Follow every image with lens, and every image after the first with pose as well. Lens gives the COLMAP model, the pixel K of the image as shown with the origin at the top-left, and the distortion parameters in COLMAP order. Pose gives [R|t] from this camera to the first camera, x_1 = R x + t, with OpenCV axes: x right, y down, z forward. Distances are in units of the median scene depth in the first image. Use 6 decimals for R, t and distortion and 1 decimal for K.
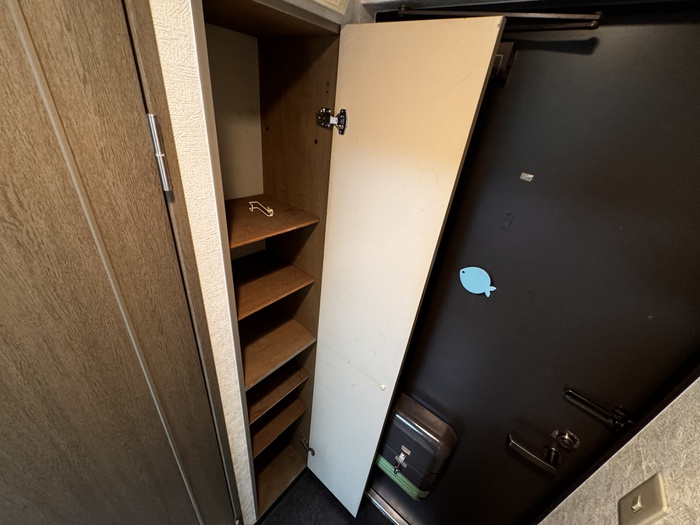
lens RADIAL K [[279.9, 0, 347.7], [0, 279.9, 261.9], [0, 0, 1]] dist [-0.000405, -0.000033]
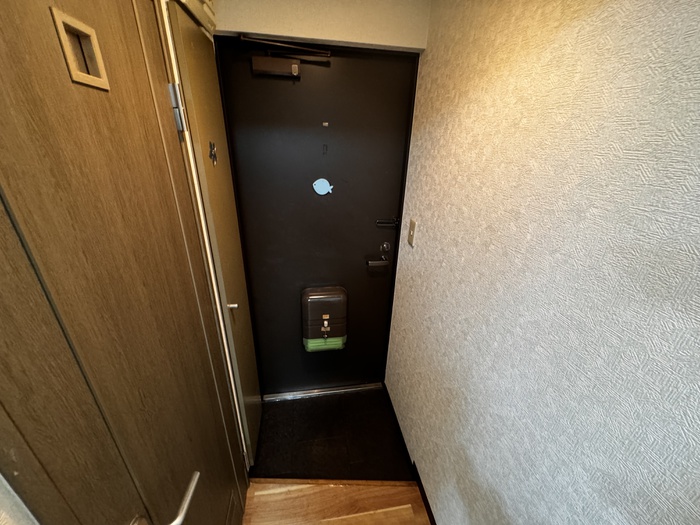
lens RADIAL K [[279.9, 0, 352.1], [0, 279.9, 264.3], [0, 0, 1]] dist [-0.000405, -0.000033]
pose [[0.661198, -0.386076, 0.643244, -0.828785], [0.405688, 0.905241, 0.126315, 0.390443], [-0.631058, 0.177437, 0.755170, -0.444368]]
